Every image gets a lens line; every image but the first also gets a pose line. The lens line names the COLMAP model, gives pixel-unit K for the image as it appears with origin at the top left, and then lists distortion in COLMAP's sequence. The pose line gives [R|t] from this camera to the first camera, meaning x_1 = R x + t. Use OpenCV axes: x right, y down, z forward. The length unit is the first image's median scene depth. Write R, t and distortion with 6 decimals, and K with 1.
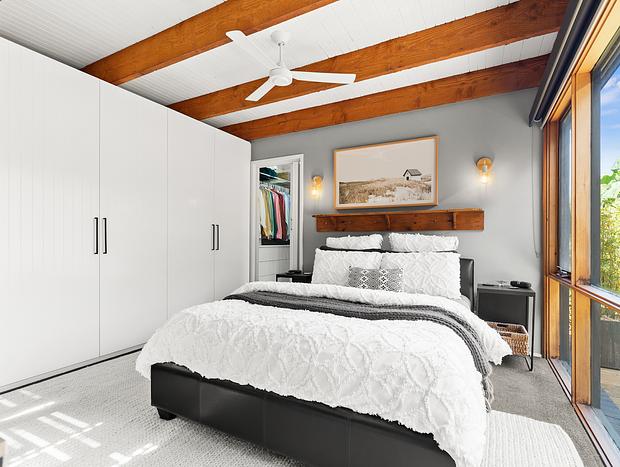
lens RADIAL K [[317.5, 0, 310.7], [0, 317.5, 250.4], [0, 0, 1]] dist [-0.000525, -0.000360]
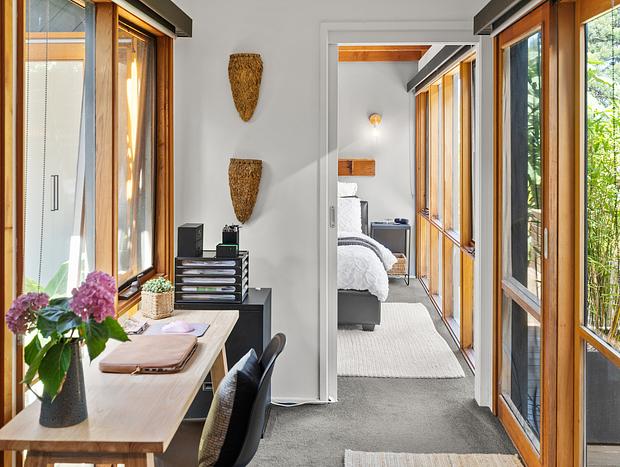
lens RADIAL K [[617.3, 0, 310.0], [0, 617.3, 233.5], [0, 0, 1]] dist [-0.107406, 0.000255]
pose [[0.904571, -0.055811, 0.422654, -0.644030], [0.011966, 0.994327, 0.105690, -0.097055], [-0.426155, -0.090547, 0.900108, -0.961490]]
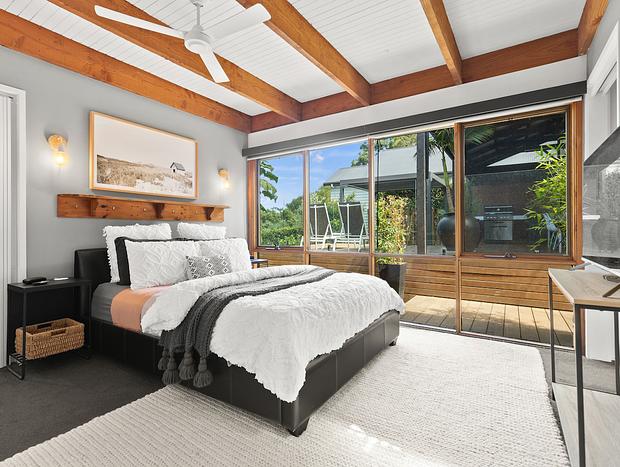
lens RADIAL K [[314.6, 0, 310.0], [0, 314.6, 233.5], [0, 0, 1]] dist [0.000525, 0.000111]
pose [[0.086589, -0.012536, 0.996165, -0.769989], [0.034904, 0.999345, 0.009542, -0.015389], [-0.995632, 0.033944, 0.086970, 0.518651]]
